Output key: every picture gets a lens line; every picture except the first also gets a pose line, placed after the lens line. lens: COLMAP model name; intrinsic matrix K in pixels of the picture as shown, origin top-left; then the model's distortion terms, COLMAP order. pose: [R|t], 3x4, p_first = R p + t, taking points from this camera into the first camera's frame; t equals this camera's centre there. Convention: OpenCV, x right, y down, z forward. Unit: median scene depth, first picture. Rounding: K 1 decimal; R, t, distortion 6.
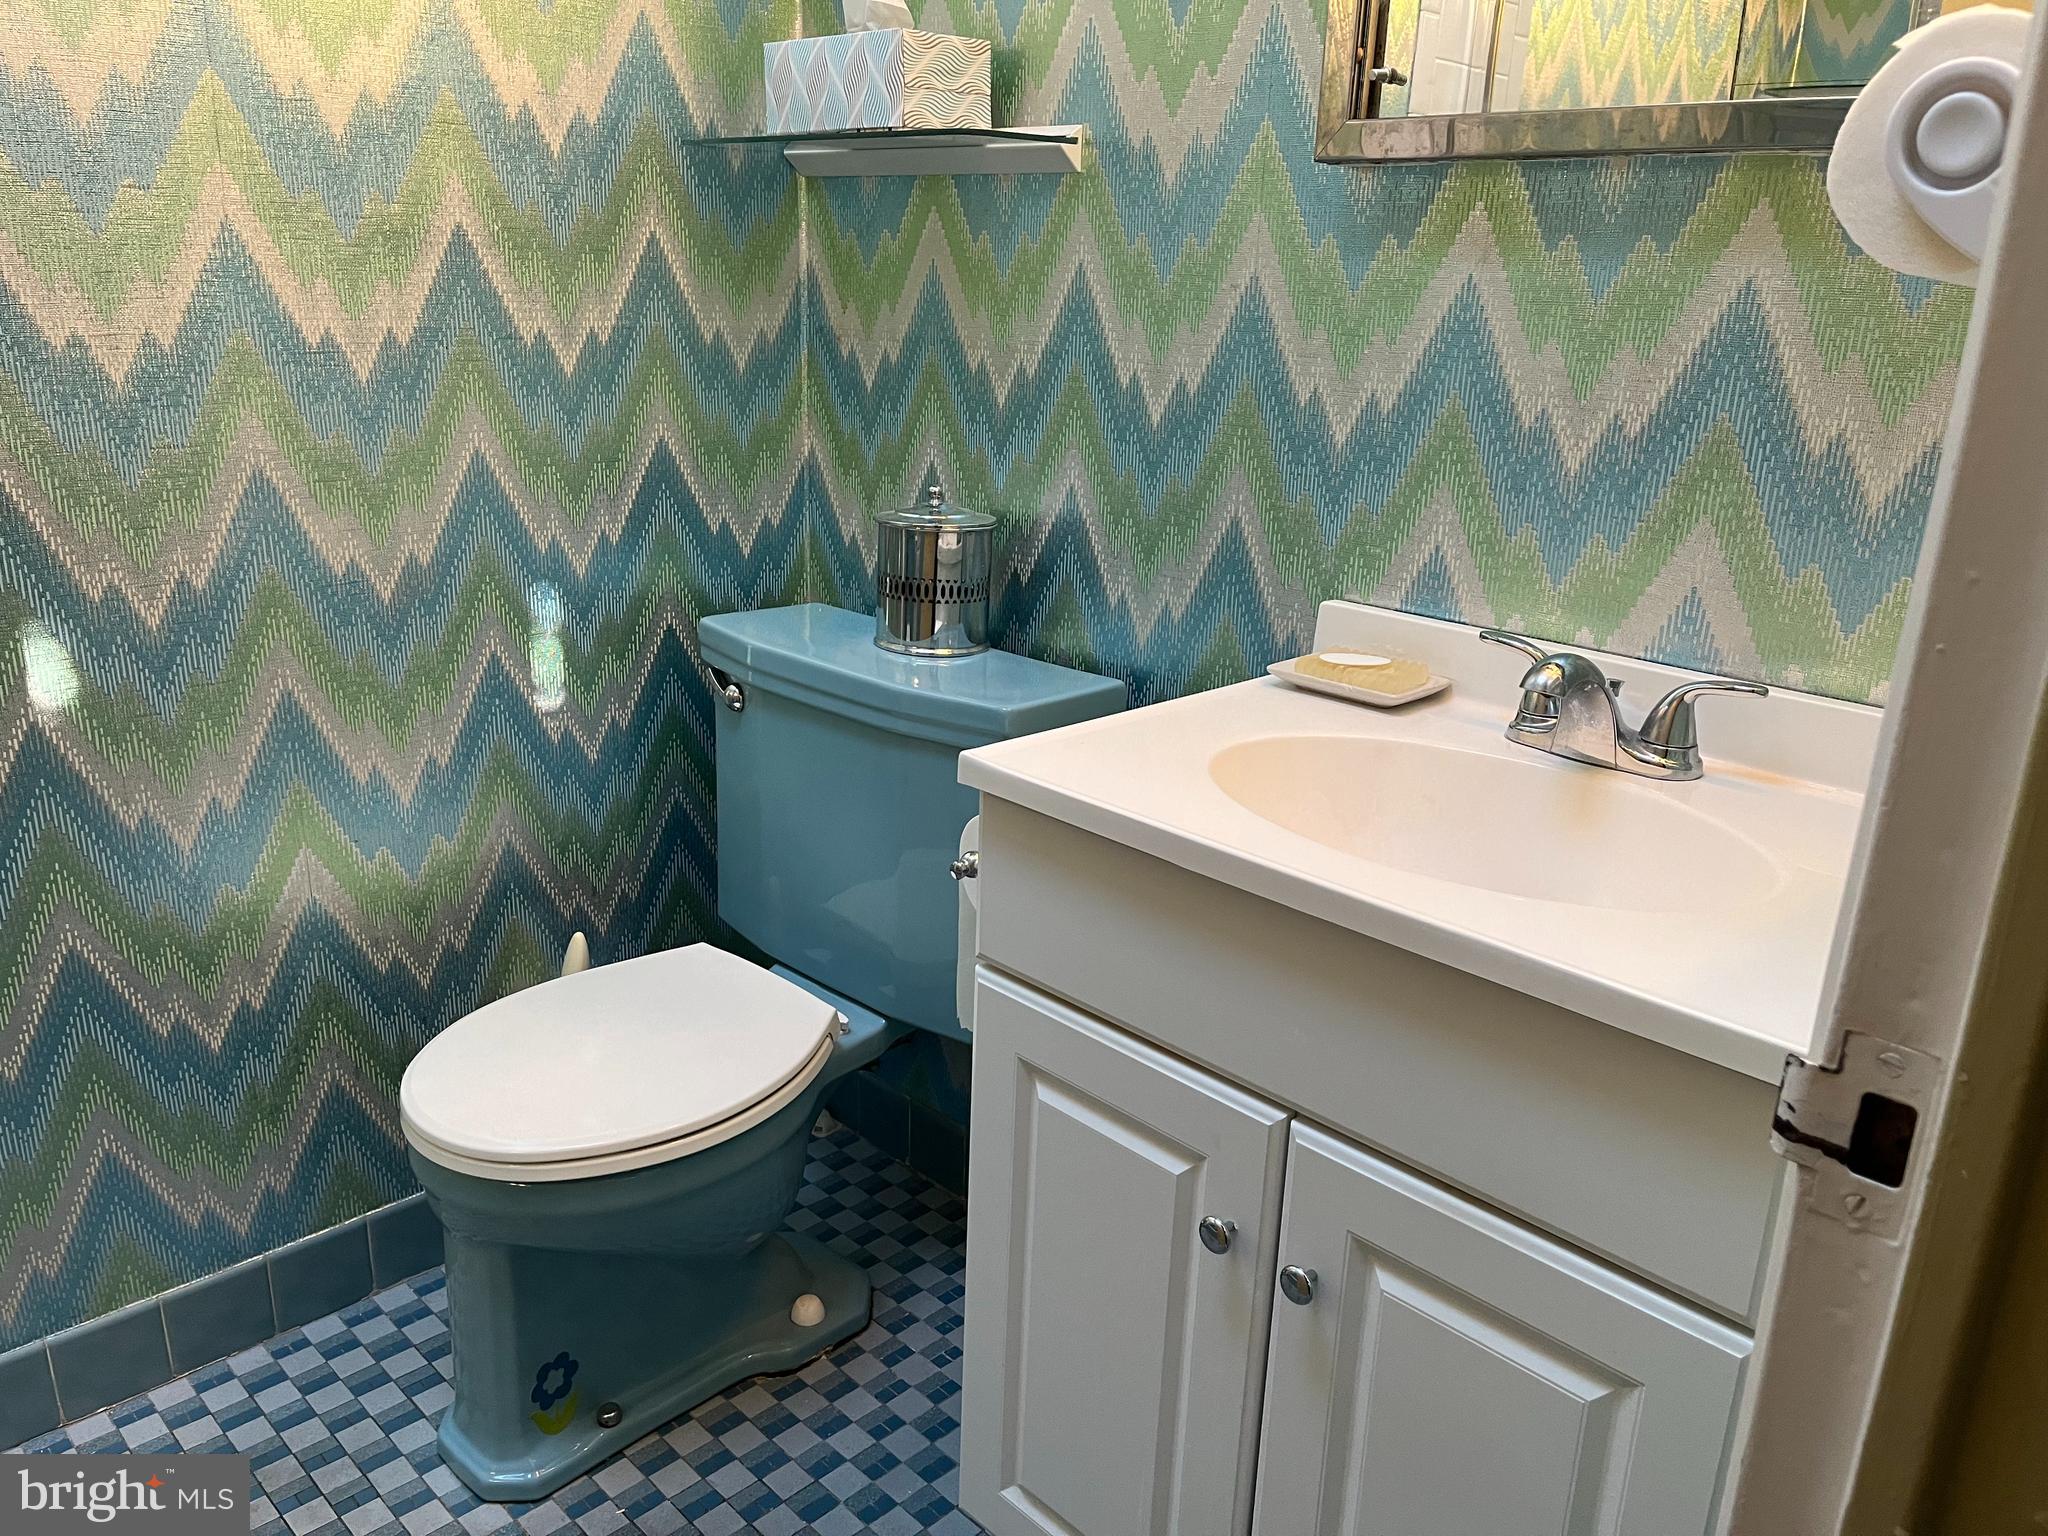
lens RADIAL K [[1548.6, 0, 1024.0], [0, 1548.6, 768.0], [0, 0, 1]] dist [0.069145, -0.100878]
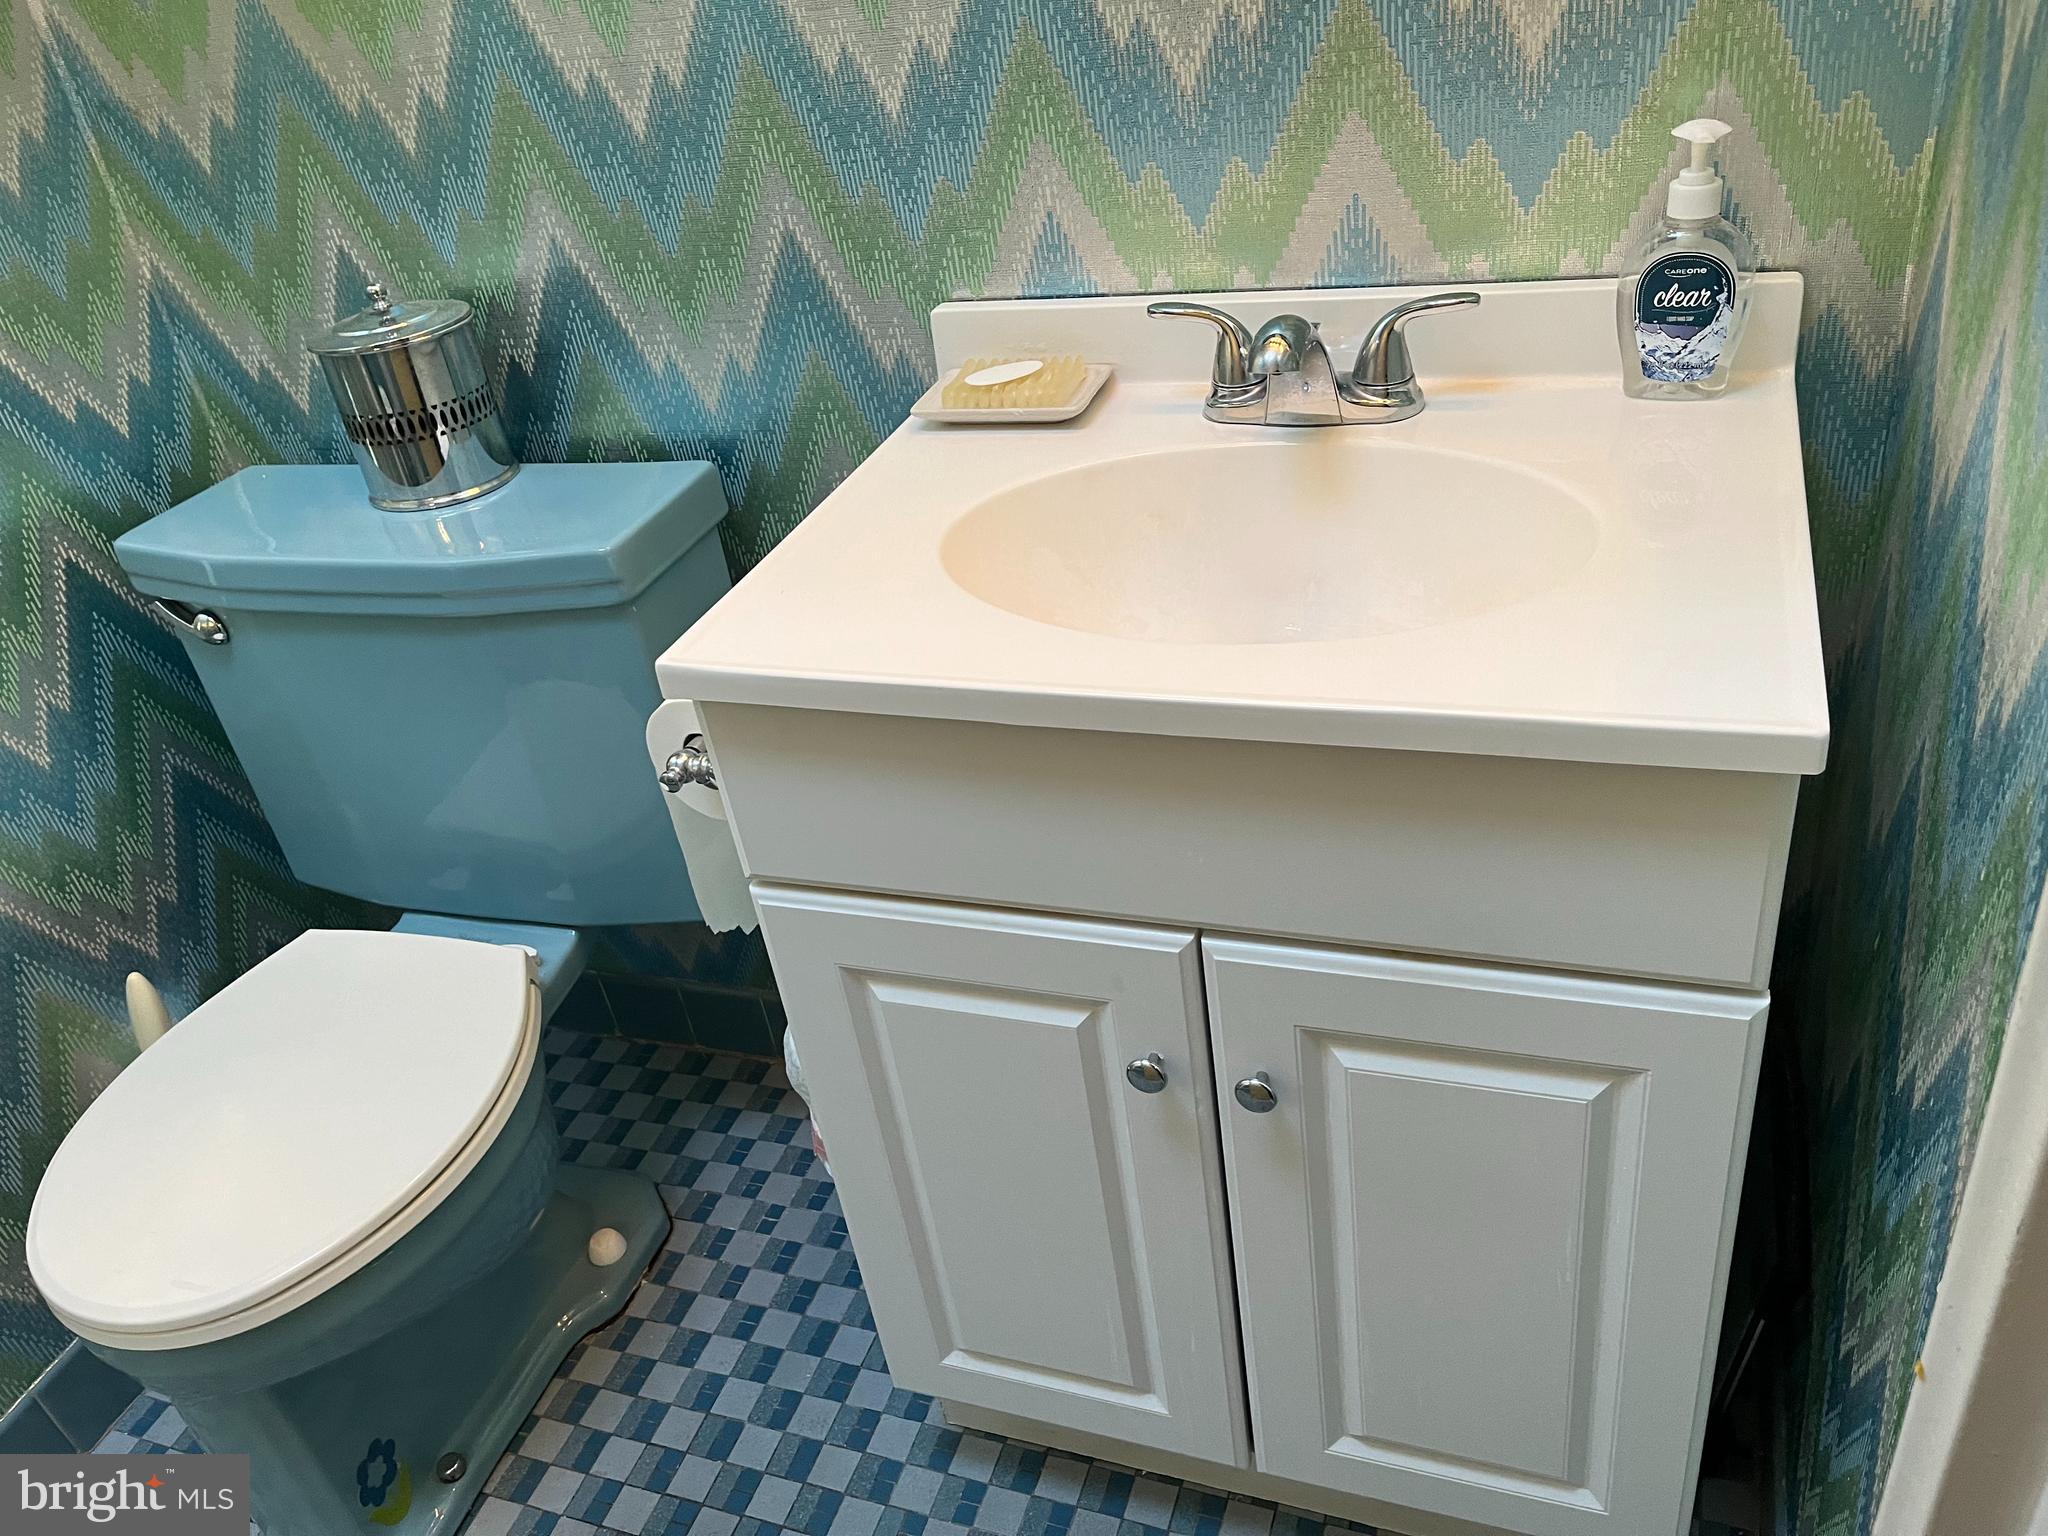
lens RADIAL K [[1559.5, 0, 1030.1], [0, 1559.5, 765.7], [0, 0, 1]] dist [0.066741, -0.099776]
pose [[0.883653, -0.371470, 0.284900, -0.082286], [0.293954, 0.913921, 0.279891, -0.089497], [-0.364348, -0.163579, 0.916784, 0.137708]]
